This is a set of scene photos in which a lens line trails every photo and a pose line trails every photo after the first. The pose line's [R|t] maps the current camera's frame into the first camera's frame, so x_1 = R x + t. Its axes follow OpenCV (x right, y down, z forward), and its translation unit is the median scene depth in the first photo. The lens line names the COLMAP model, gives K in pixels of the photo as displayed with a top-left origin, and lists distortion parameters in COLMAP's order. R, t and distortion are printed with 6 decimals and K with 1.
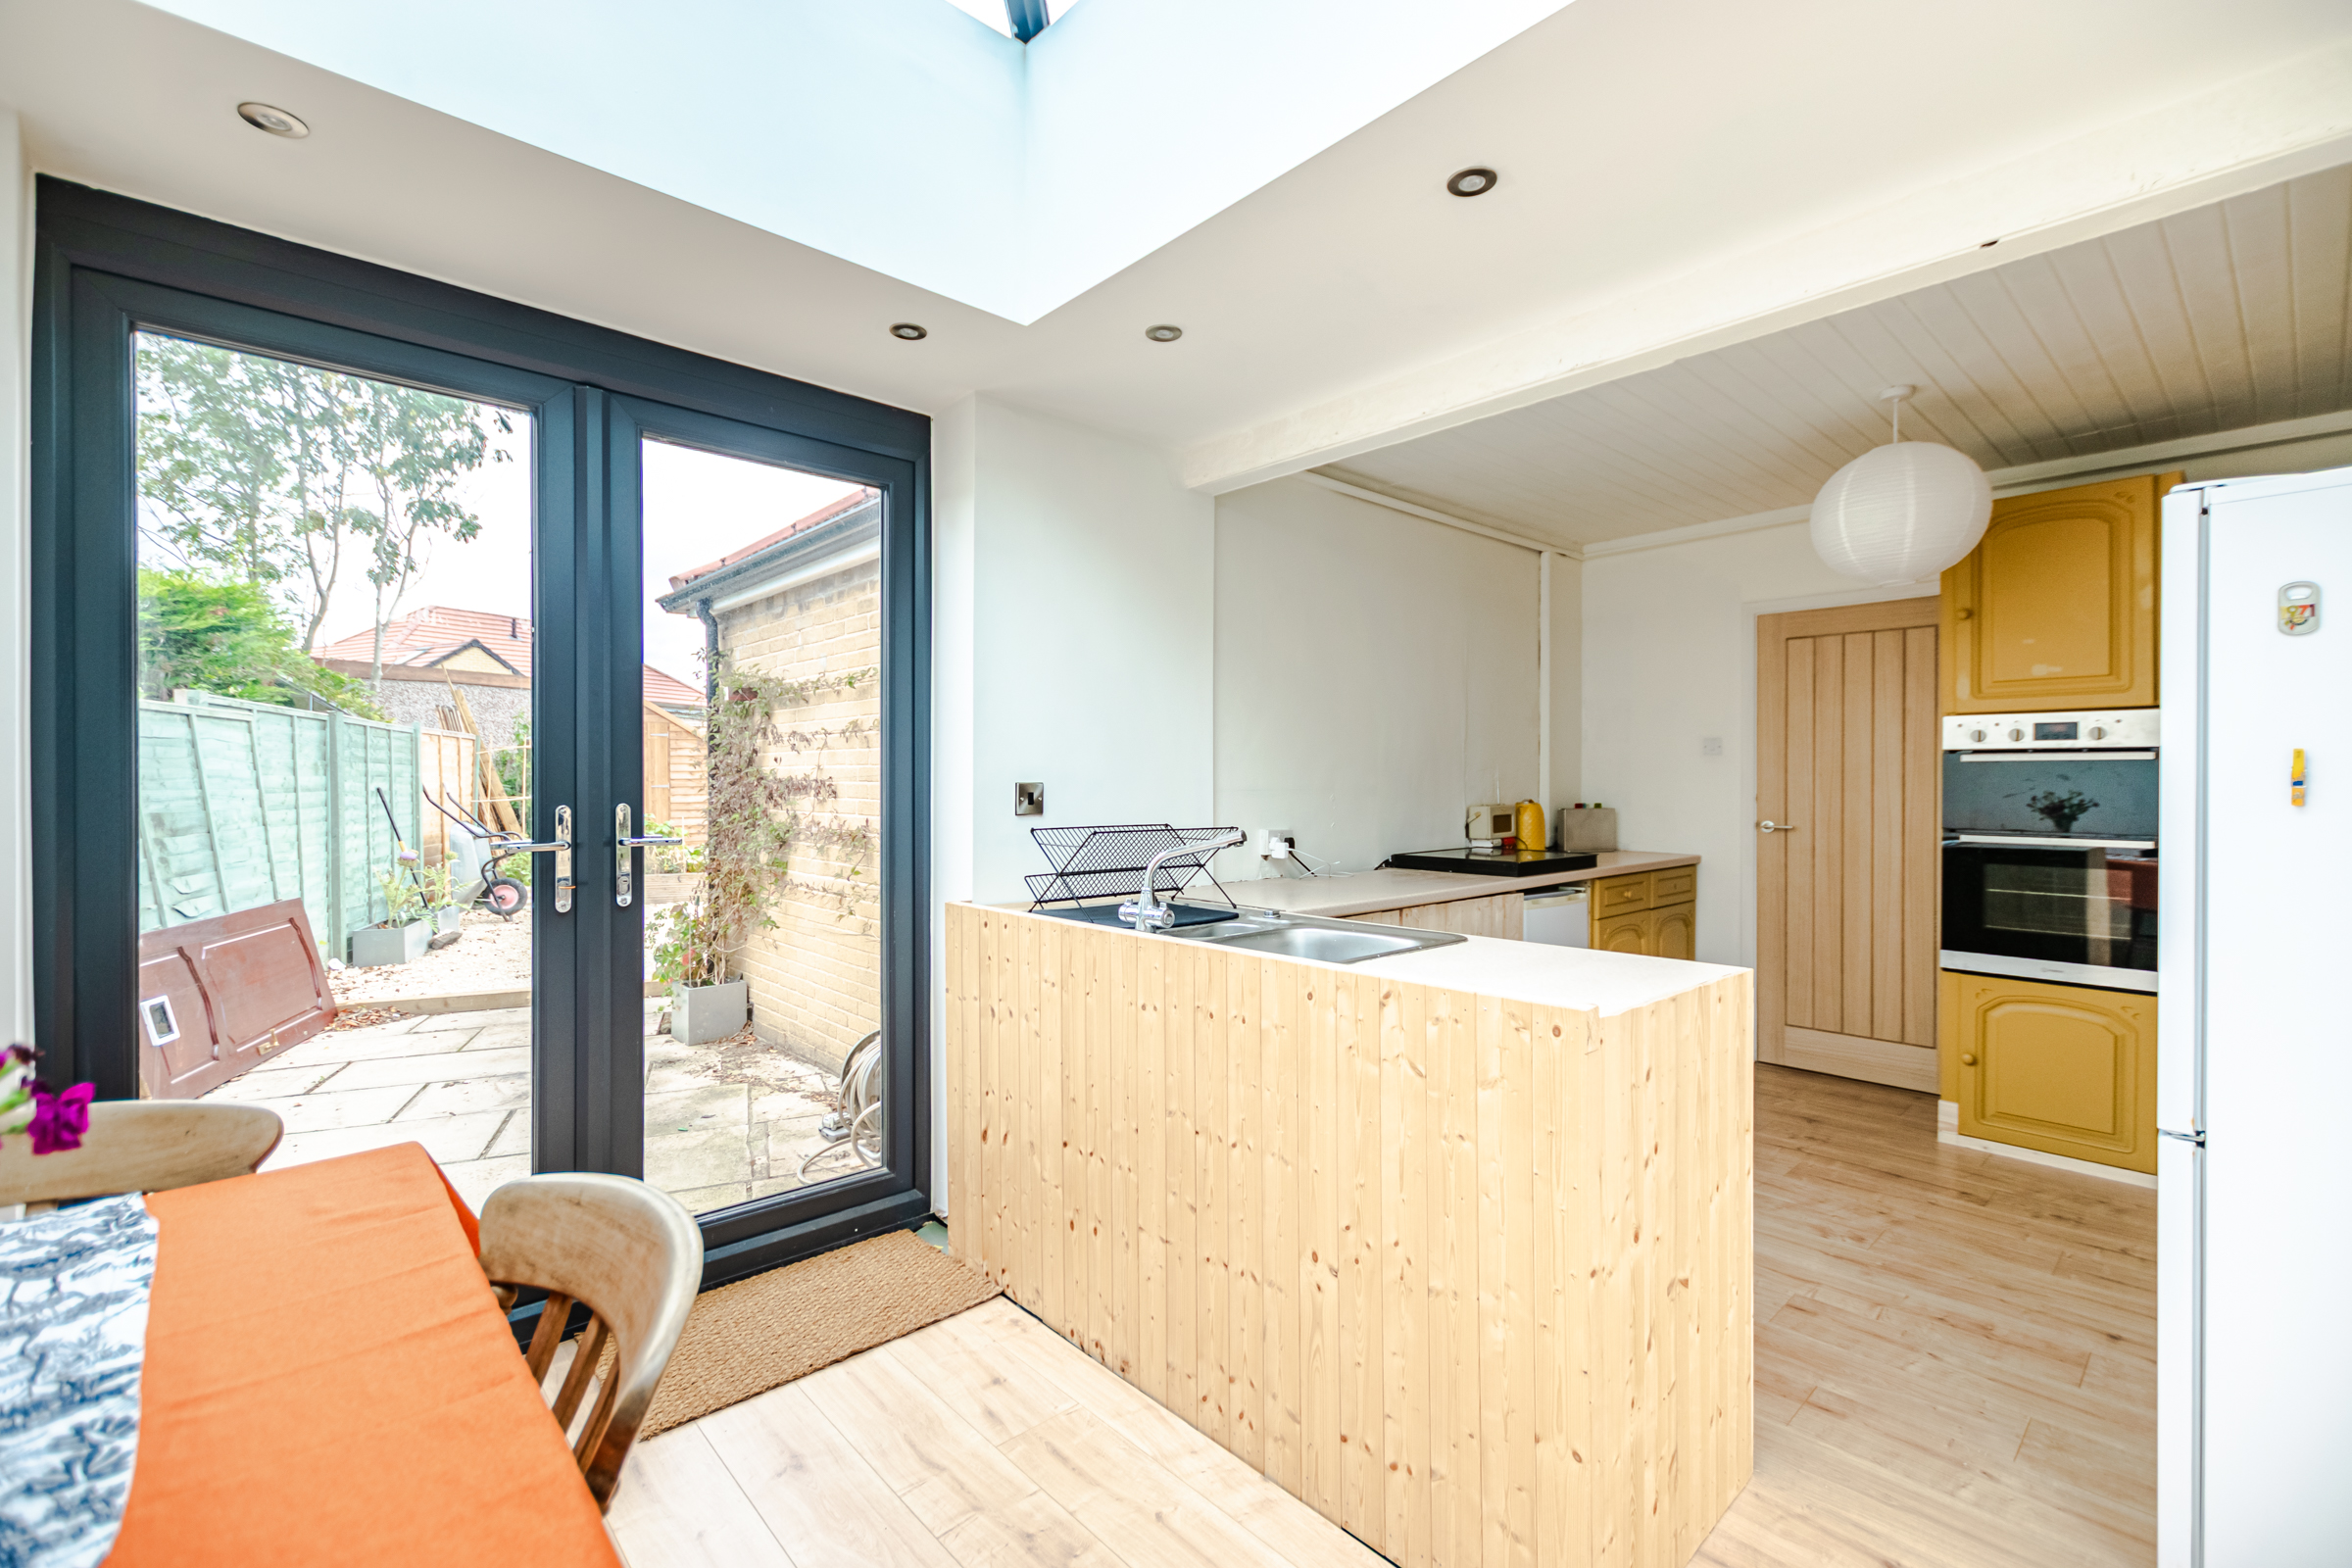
lens RADIAL K [[1011.2, 0, 1181.3], [0, 1011.2, 785.2], [0, 0, 1]] dist [-0.000521, -0.000444]
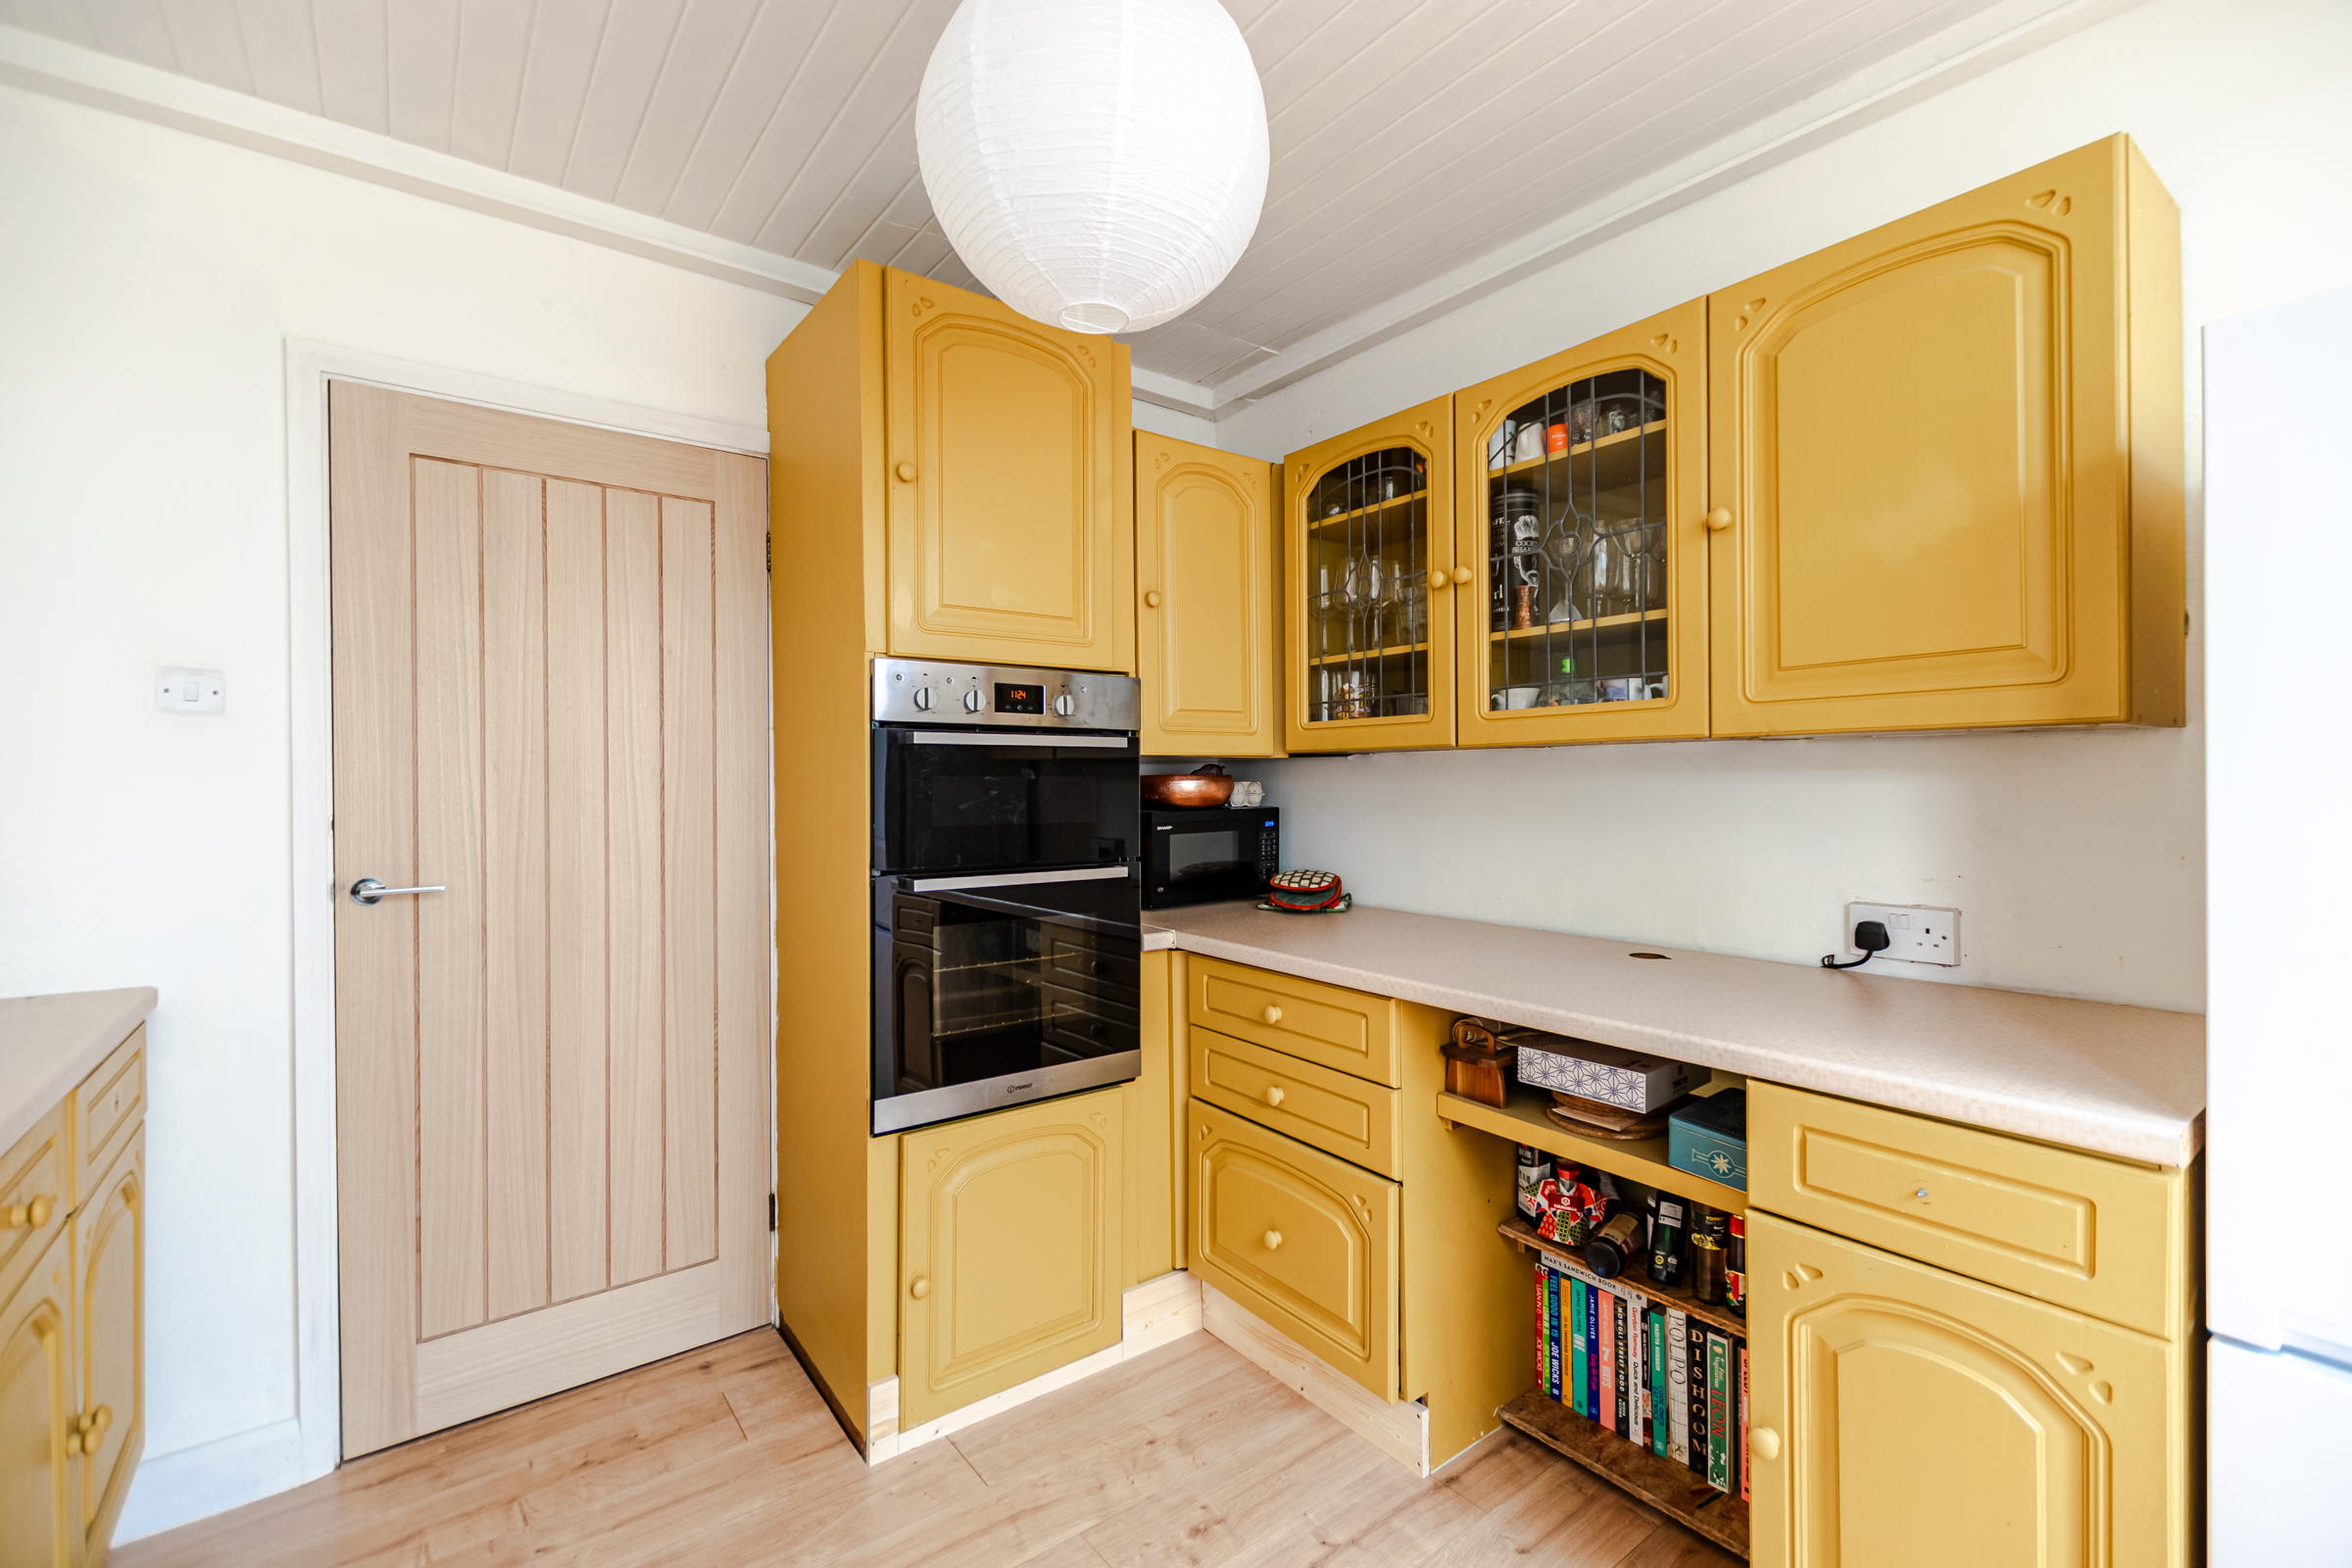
lens RADIAL K [[1011.2, 0, 1181.5], [0, 1011.2, 784.1], [0, 0, 1]] dist [-0.000521, -0.000444]
pose [[0.089167, -0.006199, 0.995997, 0.431200], [0.008851, 0.999946, 0.005431, -0.006292], [-0.995977, 0.008332, 0.089217, 1.403070]]
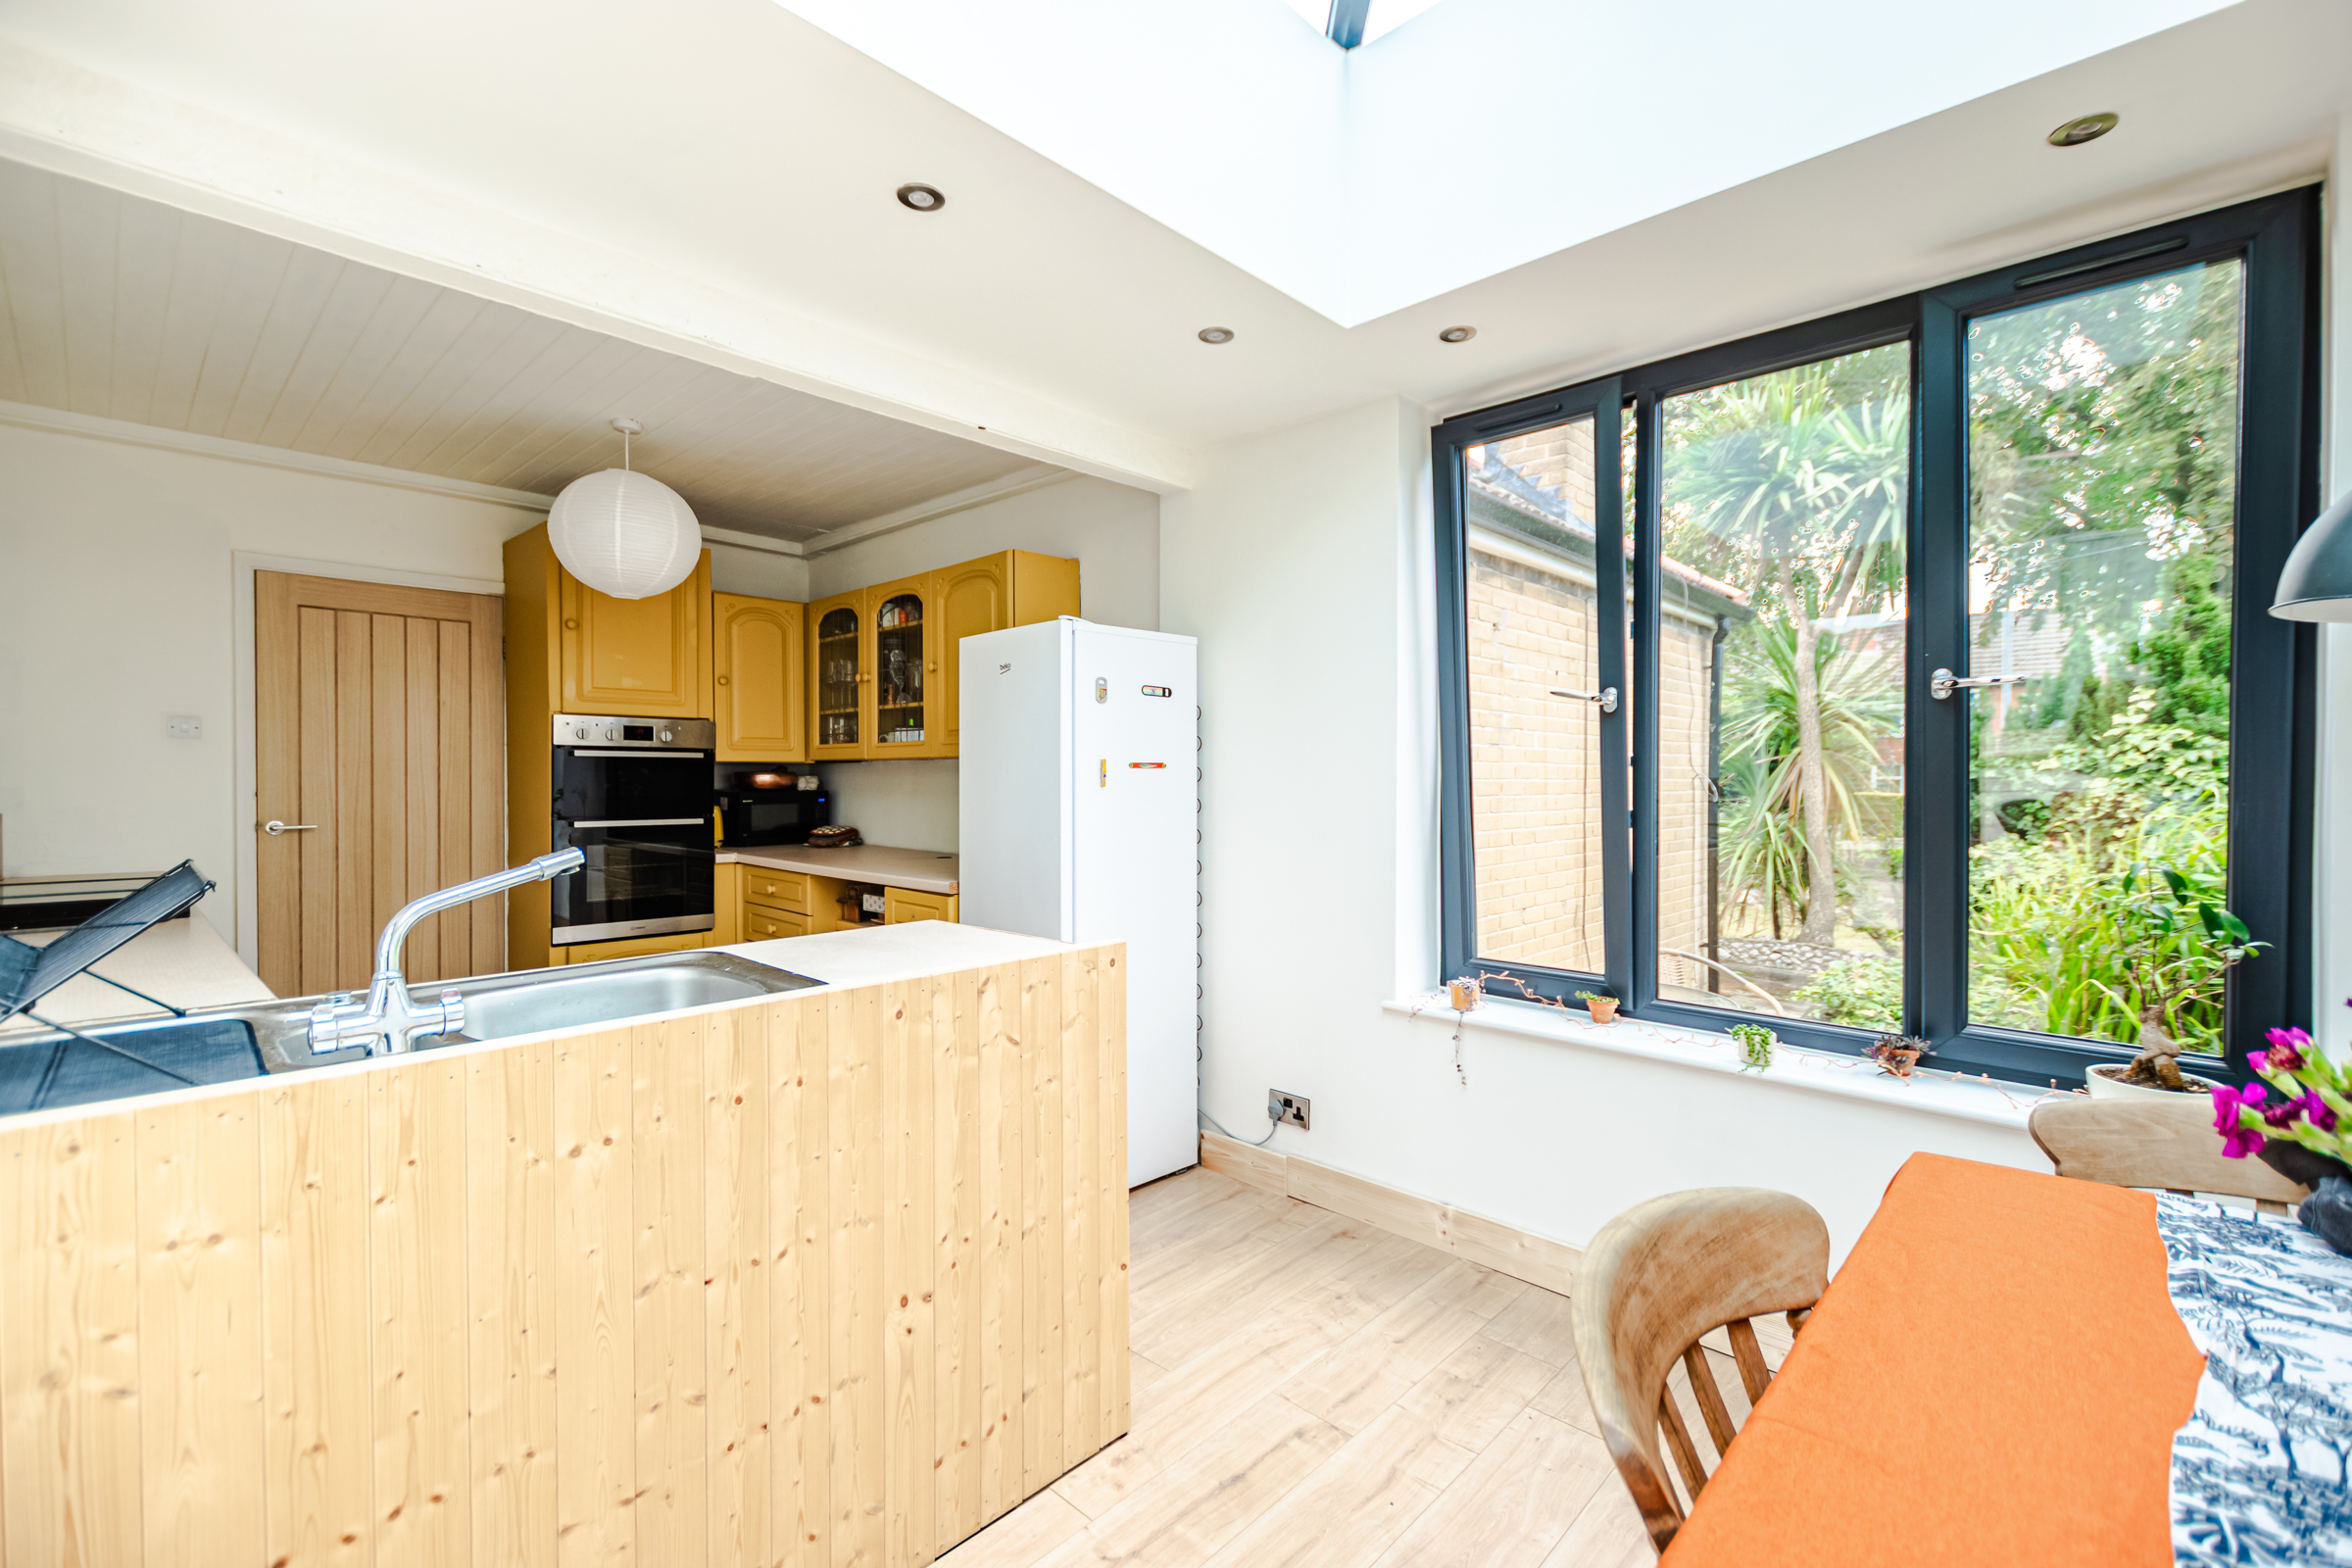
lens RADIAL K [[1011.2, 0, 1187.3], [0, 1011.2, 787.3], [0, 0, 1]] dist [-0.000521, -0.000444]
pose [[-0.078976, -0.011525, 0.996810, -0.683366], [0.001497, 0.999931, 0.011679, -0.001700], [-0.996875, 0.002414, -0.078954, 0.715848]]
